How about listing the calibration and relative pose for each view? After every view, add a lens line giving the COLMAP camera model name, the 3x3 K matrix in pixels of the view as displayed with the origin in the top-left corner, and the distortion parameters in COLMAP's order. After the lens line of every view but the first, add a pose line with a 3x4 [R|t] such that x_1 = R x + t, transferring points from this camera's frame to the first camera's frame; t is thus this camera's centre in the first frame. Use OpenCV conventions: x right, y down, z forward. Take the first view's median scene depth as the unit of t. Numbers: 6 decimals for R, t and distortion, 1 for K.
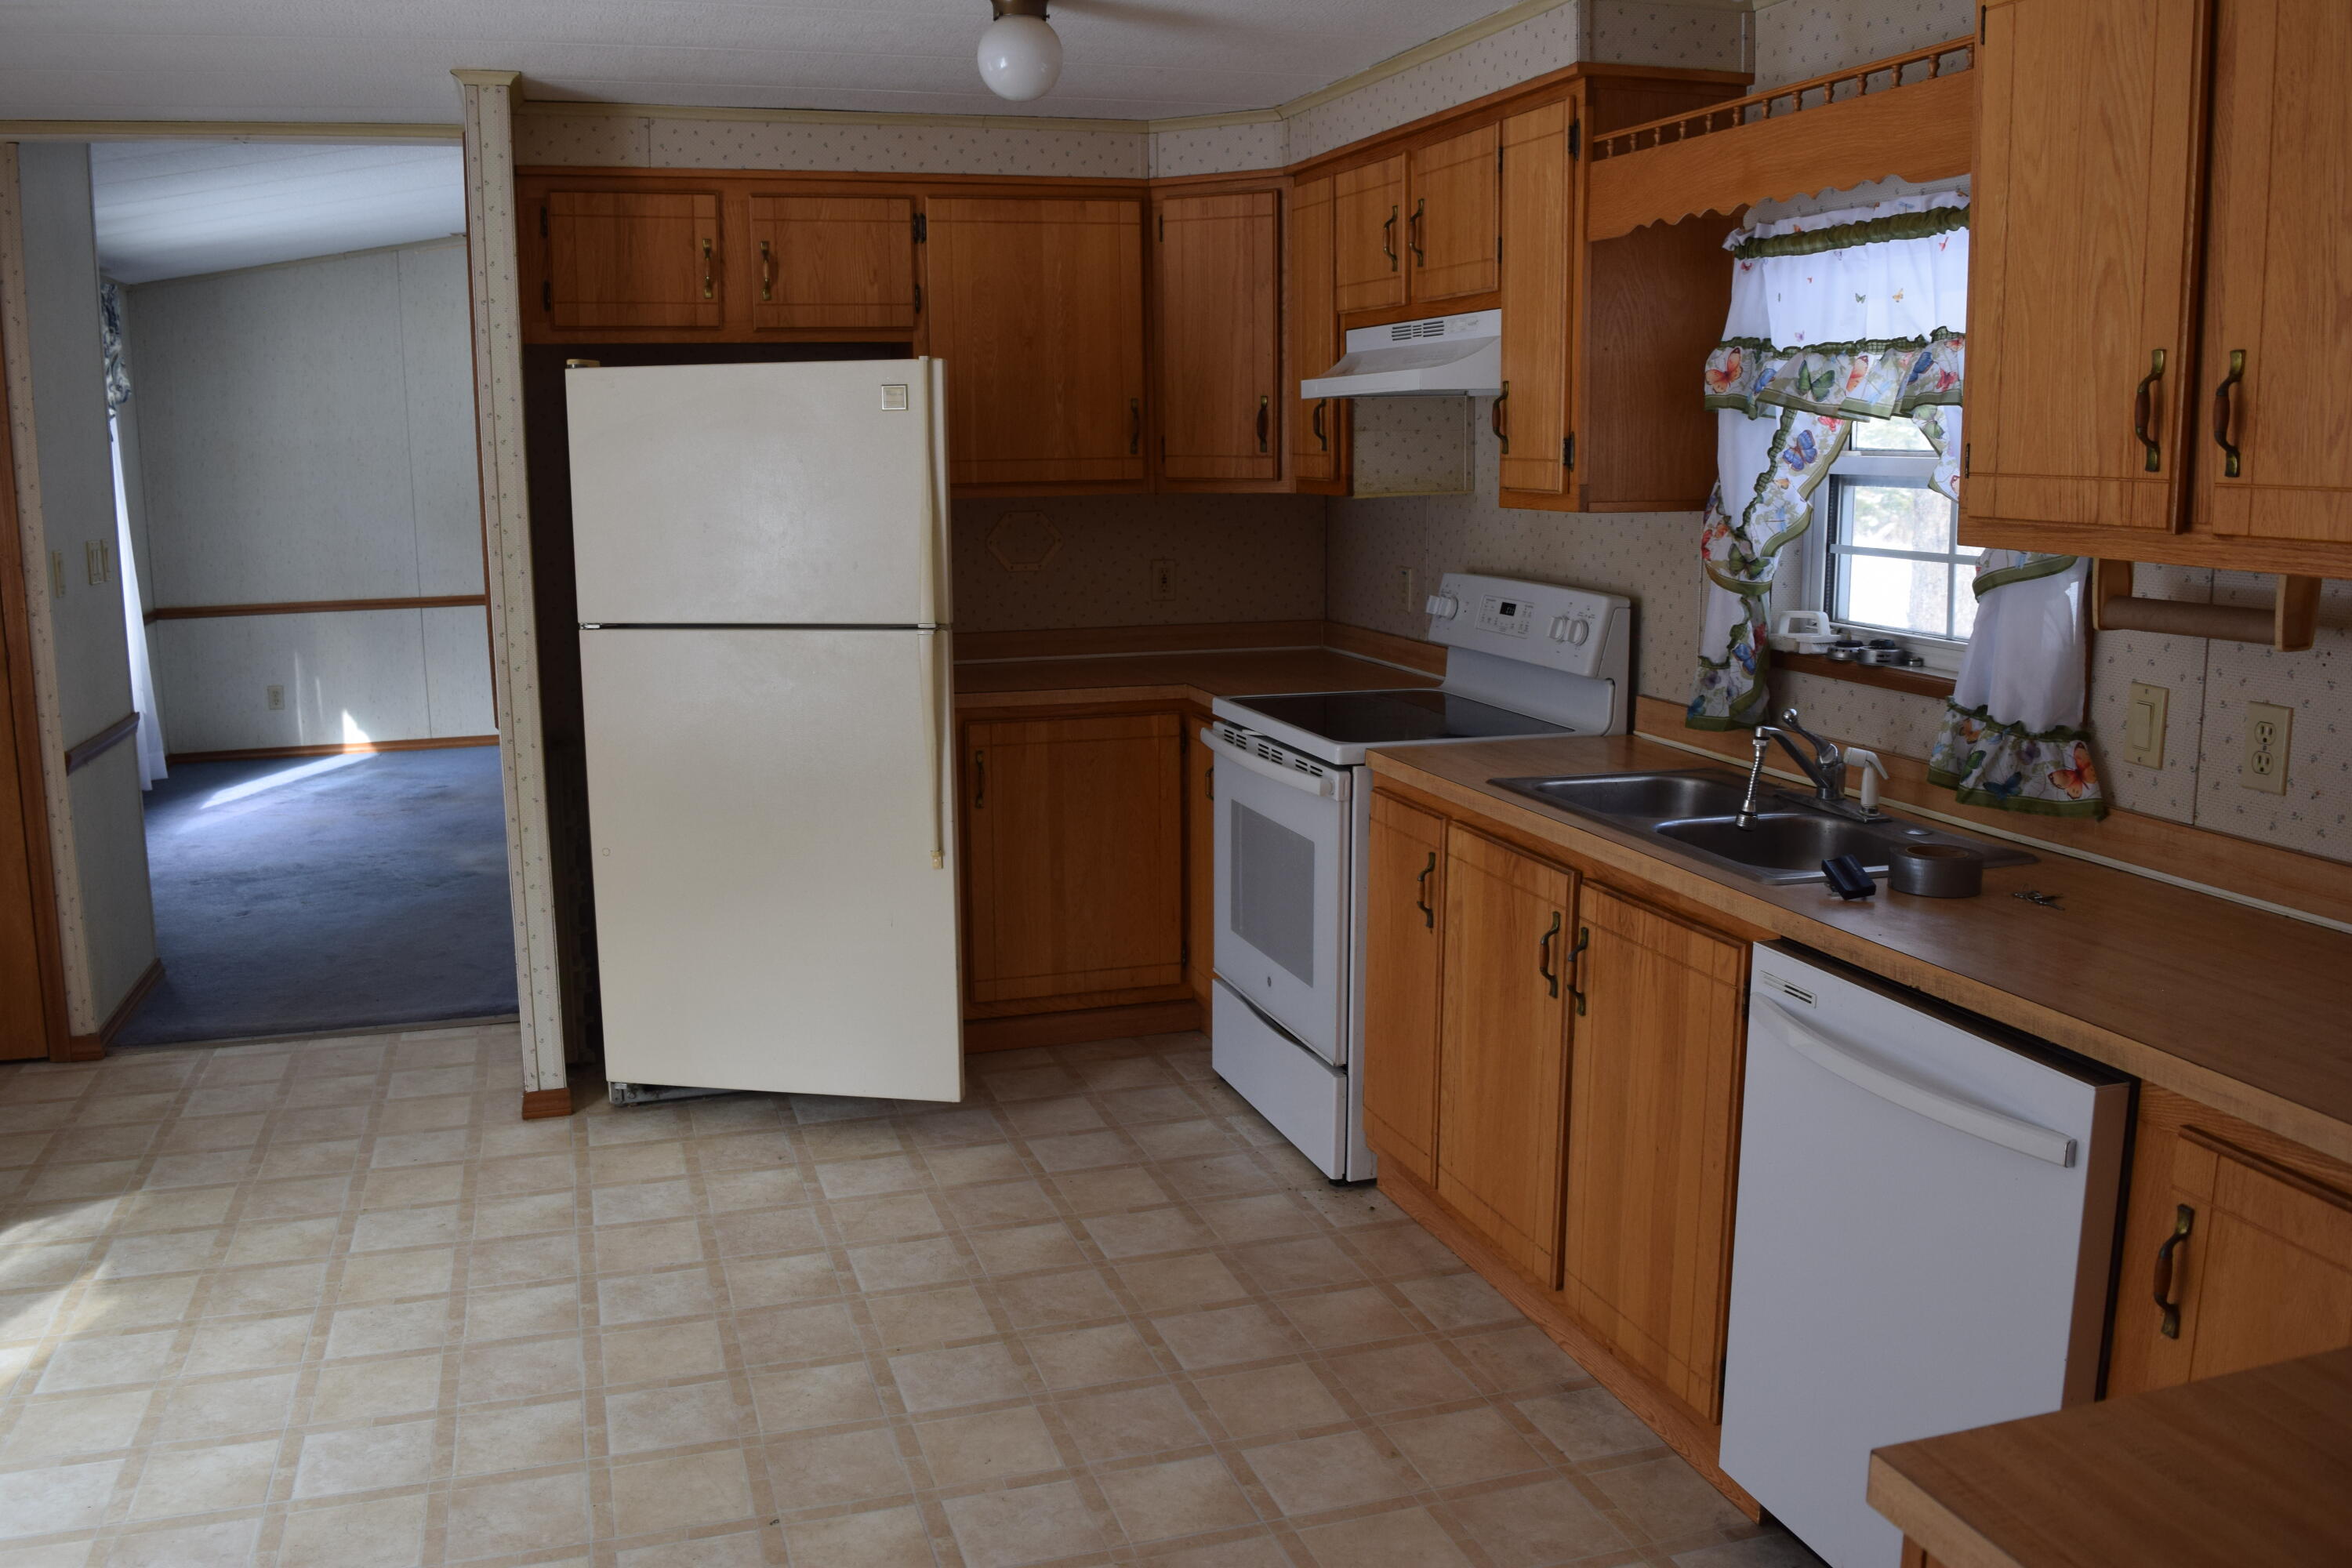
lens RADIAL K [[1930.3, 0, 1153.1], [0, 1930.3, 779.9], [0, 0, 1]] dist [-0.088839, 0.022029]
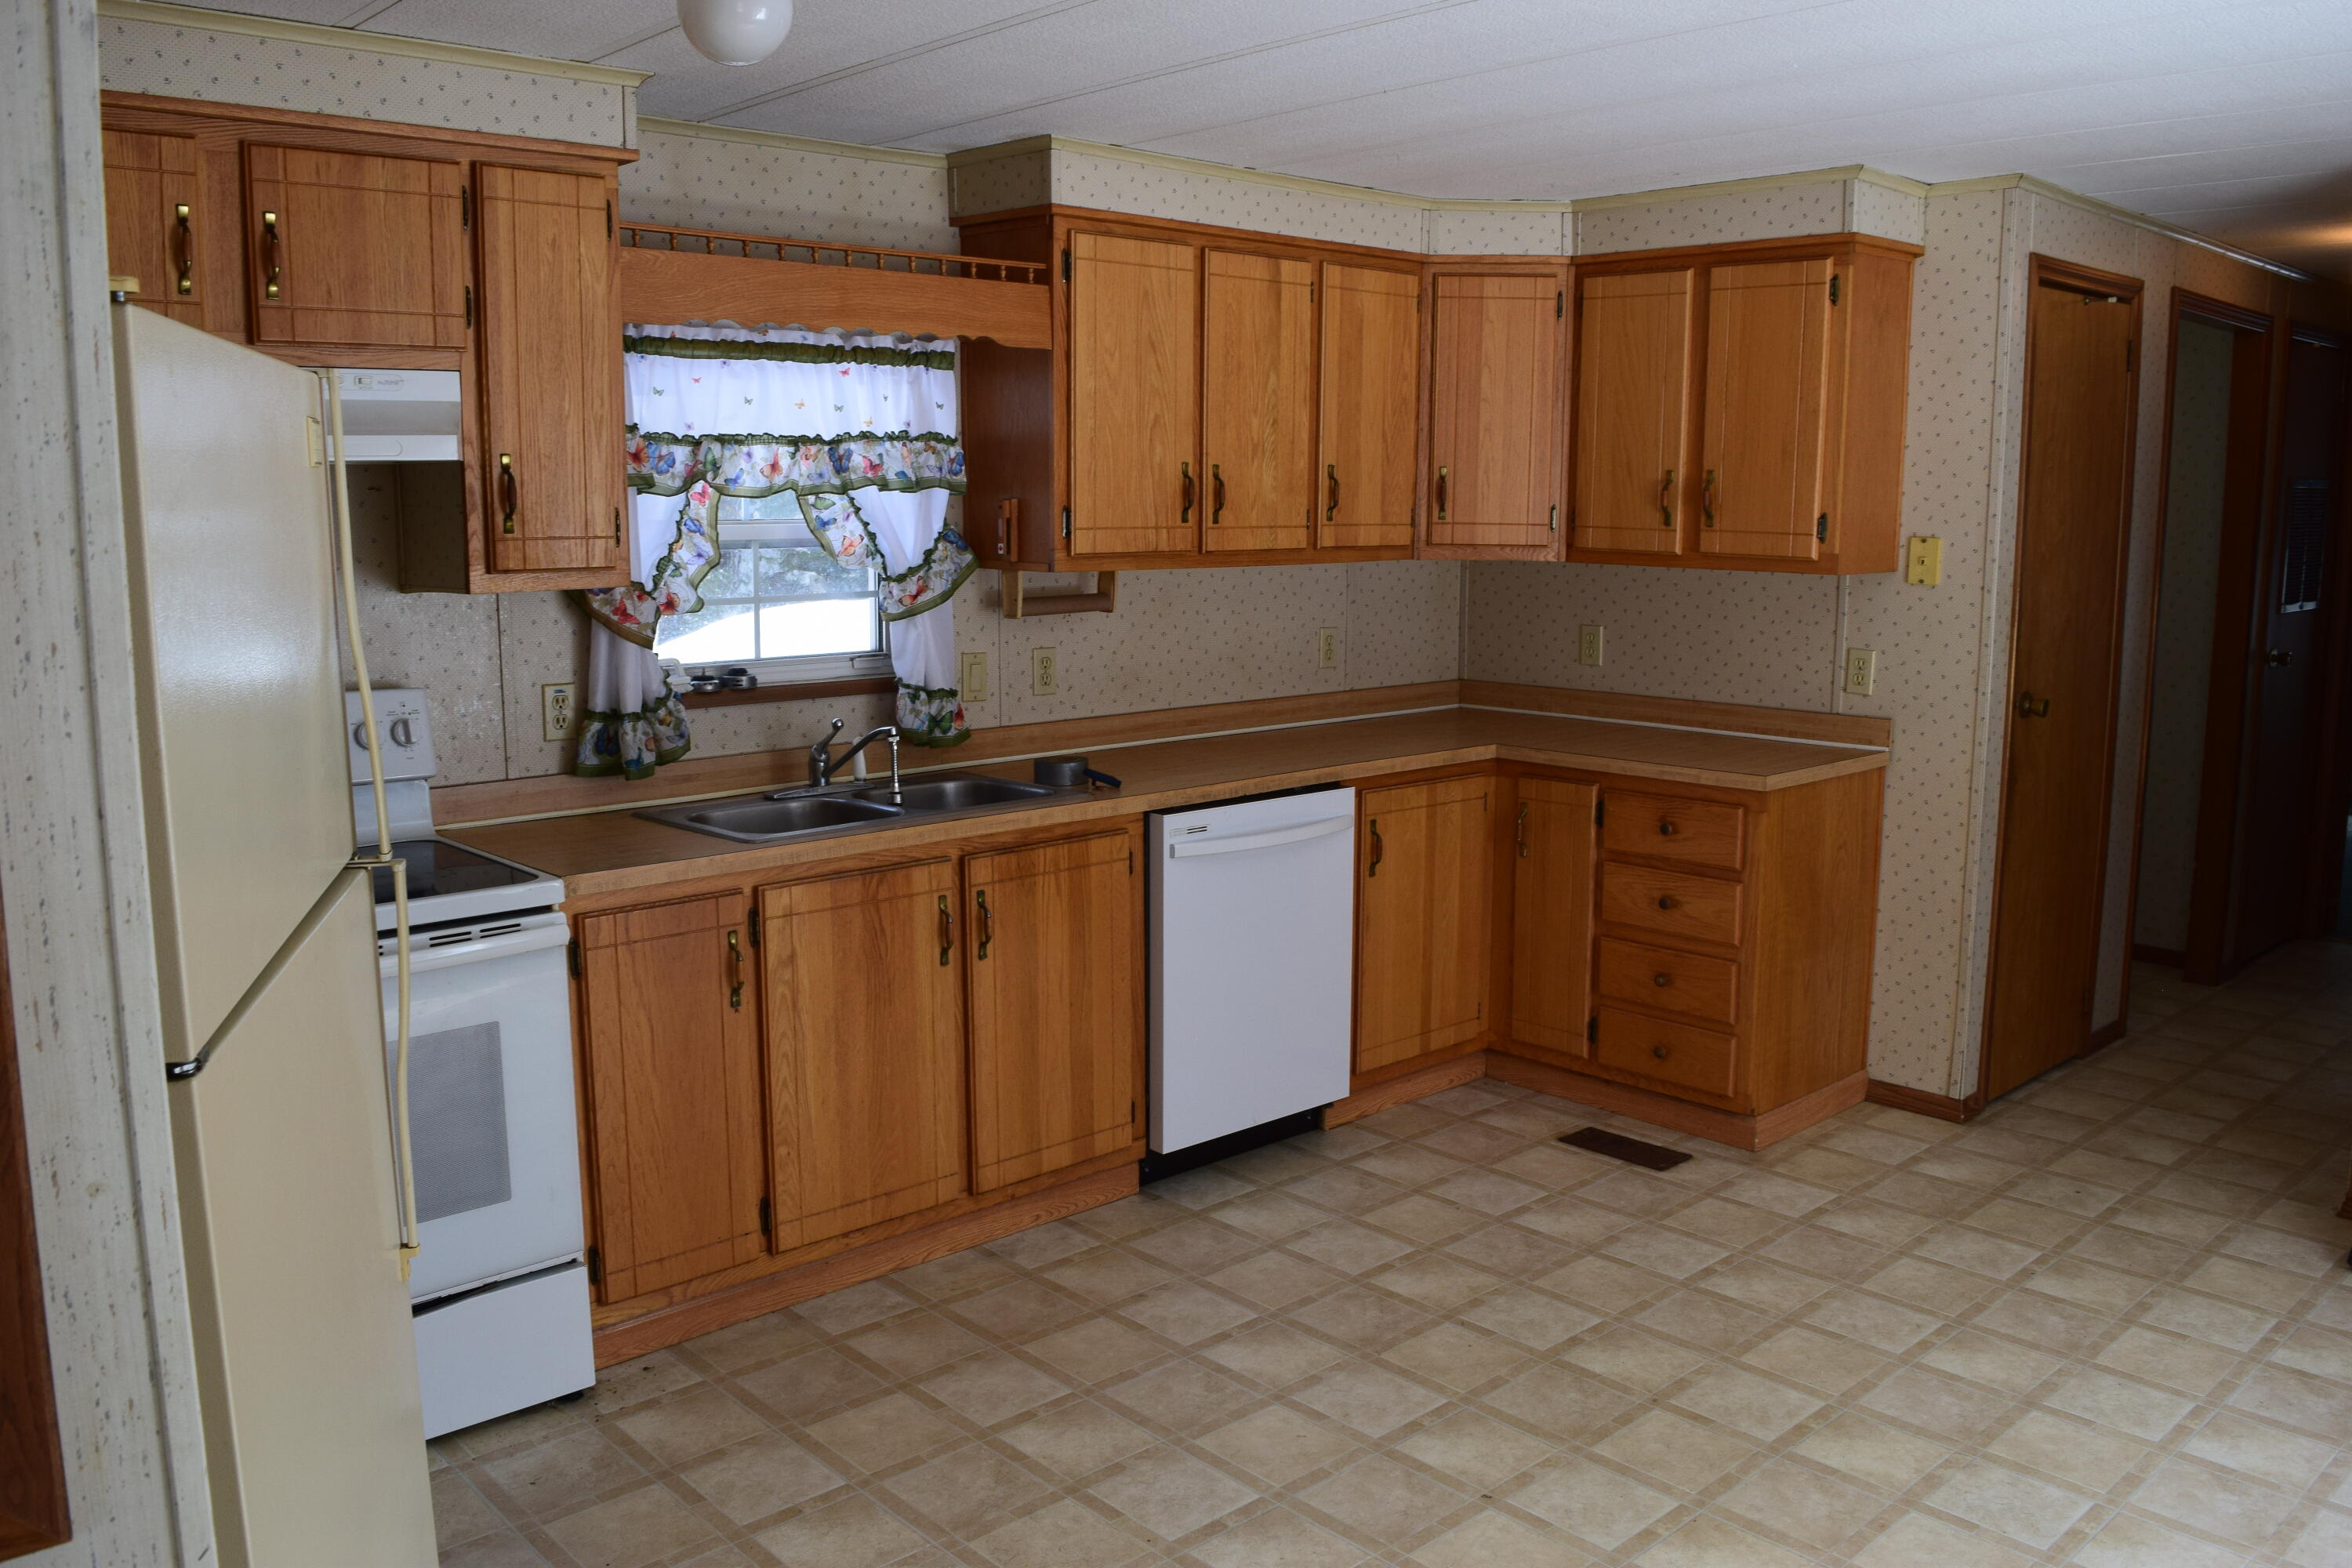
lens RADIAL K [[1845.0, 0, 1151.0], [0, 1845.0, 779.9], [0, 0, 1]] dist [-0.092939, 0.019948]
pose [[-0.419312, -0.130524, 0.898410, -0.819645], [0.163779, 0.962498, 0.216275, -0.215538], [-0.892947, 0.237827, -0.382210, 1.204817]]
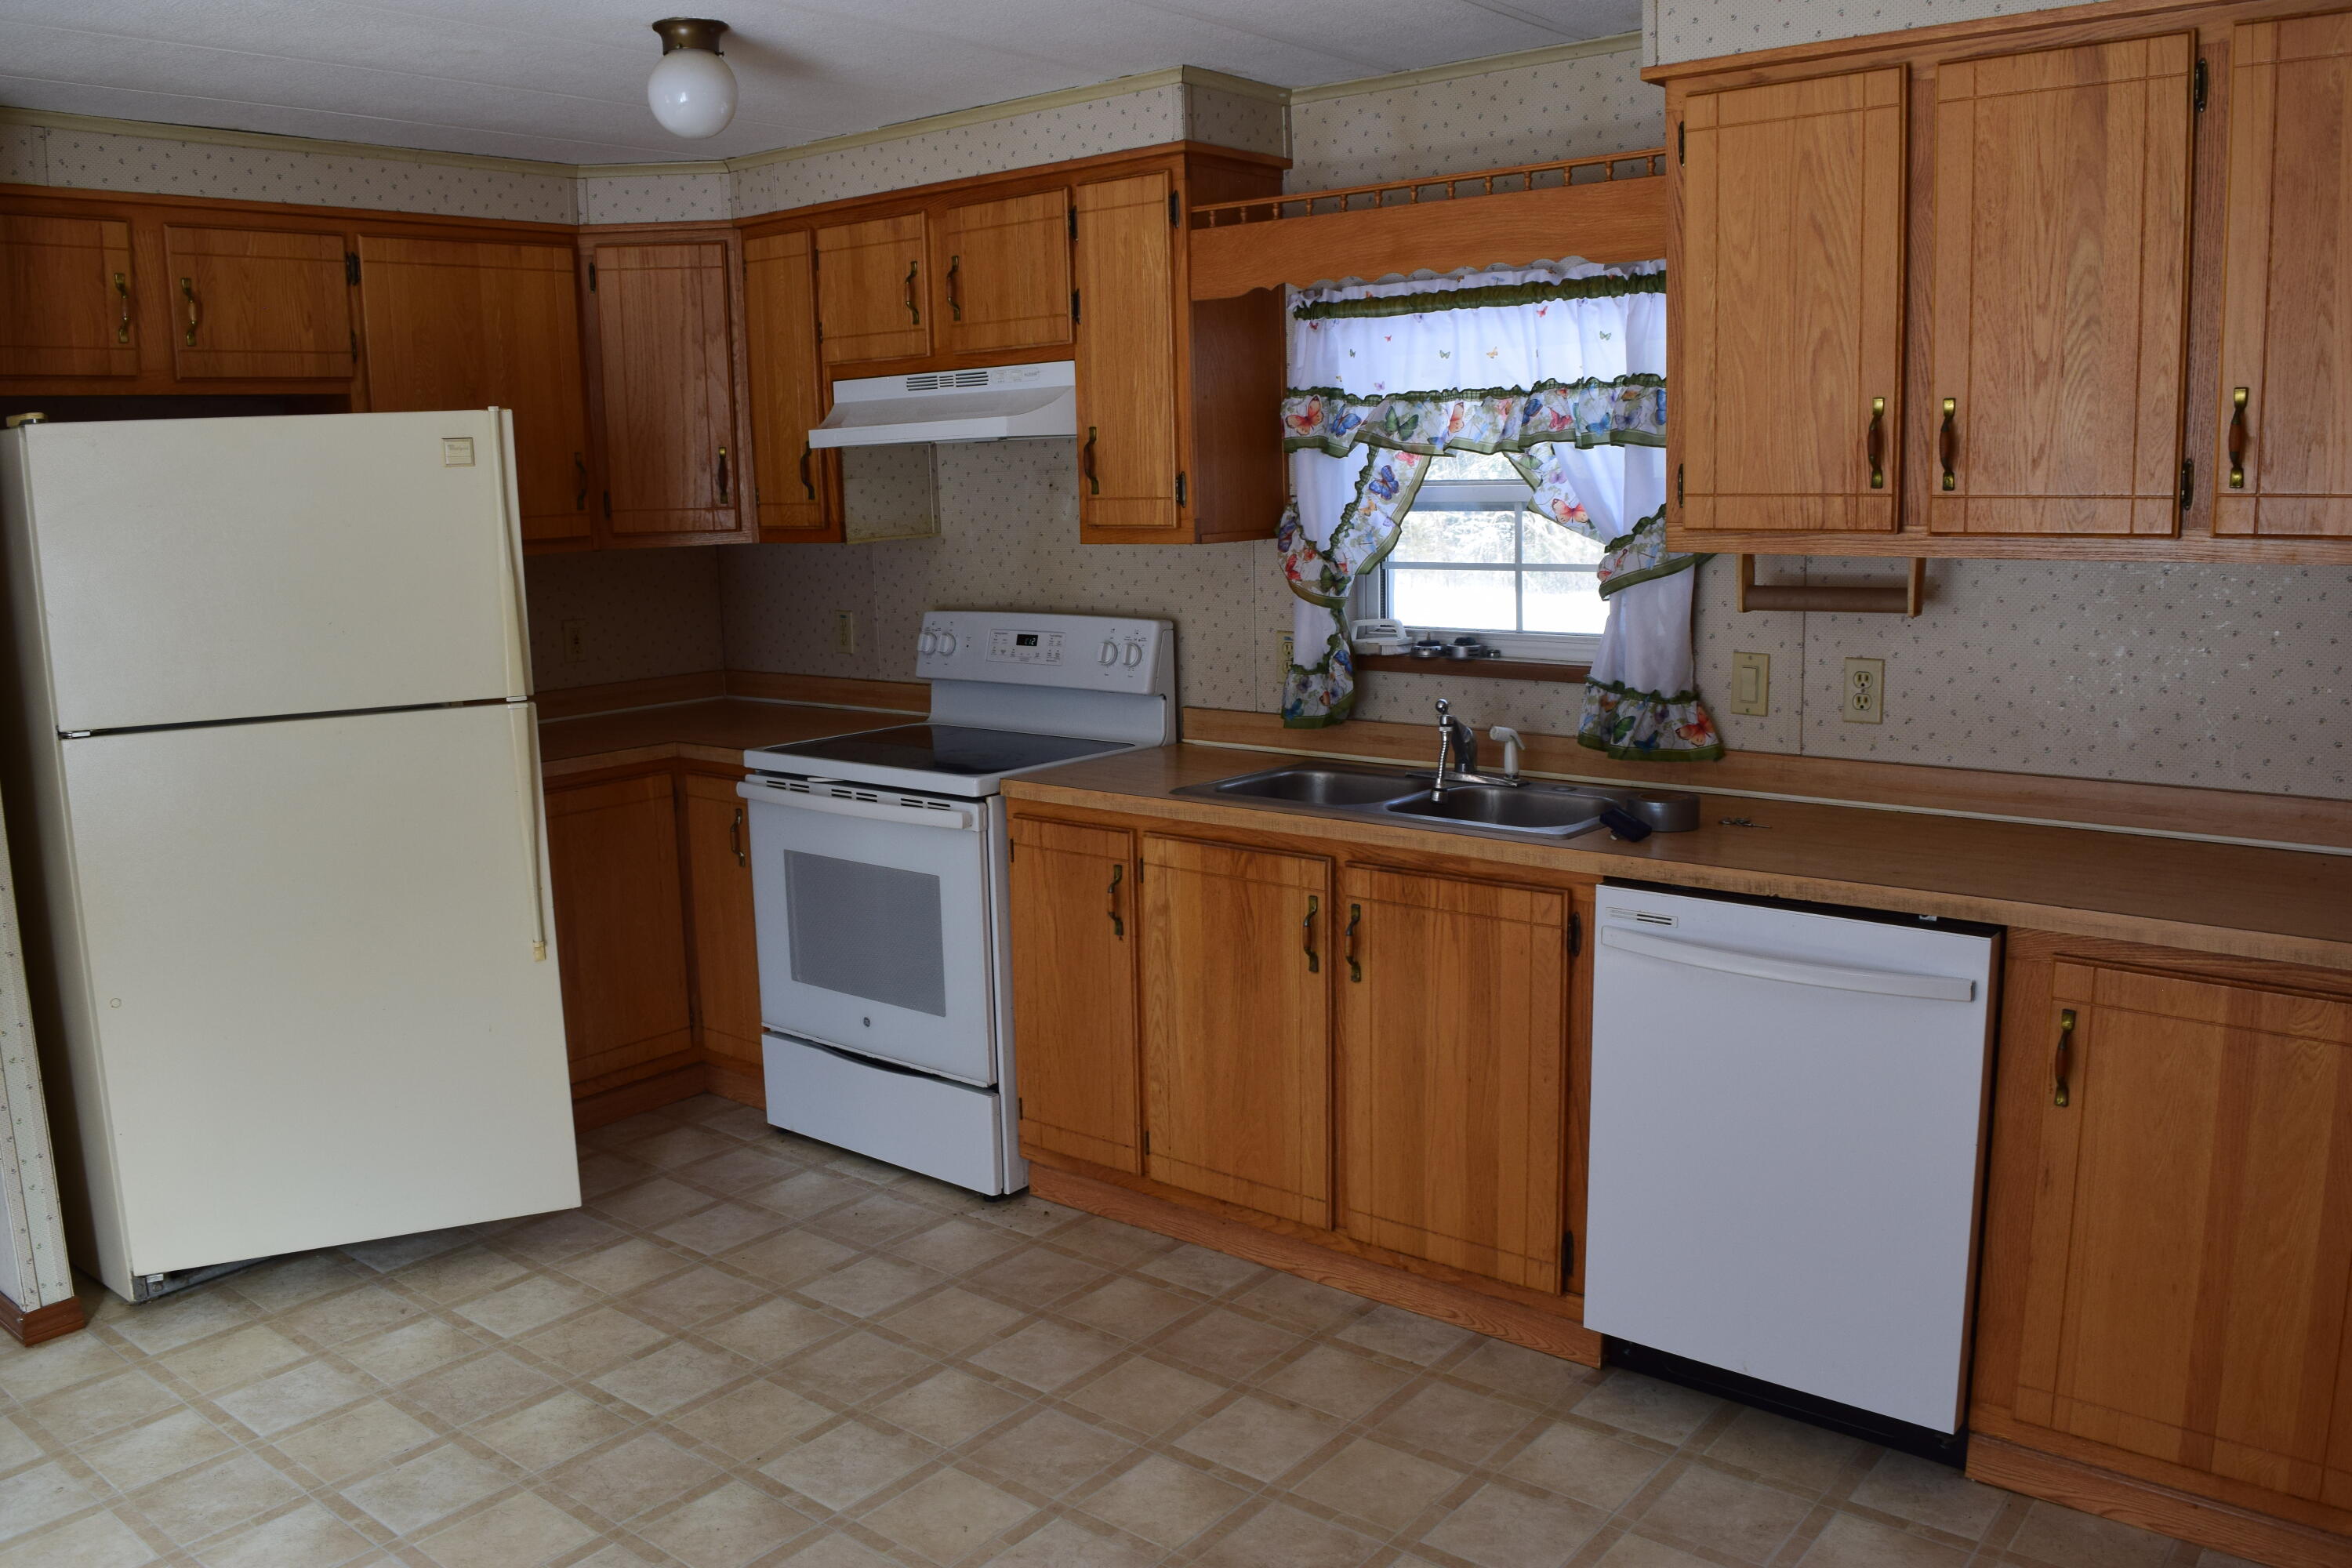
lens RADIAL K [[1845.0, 0, 1158.9], [0, 1845.0, 782.6], [0, 0, 1]] dist [-0.092939, 0.019948]
pose [[0.836398, -0.105482, 0.537877, -0.402365], [0.115175, 0.993221, 0.015681, -0.022437], [-0.535885, 0.048835, 0.842877, 0.124822]]
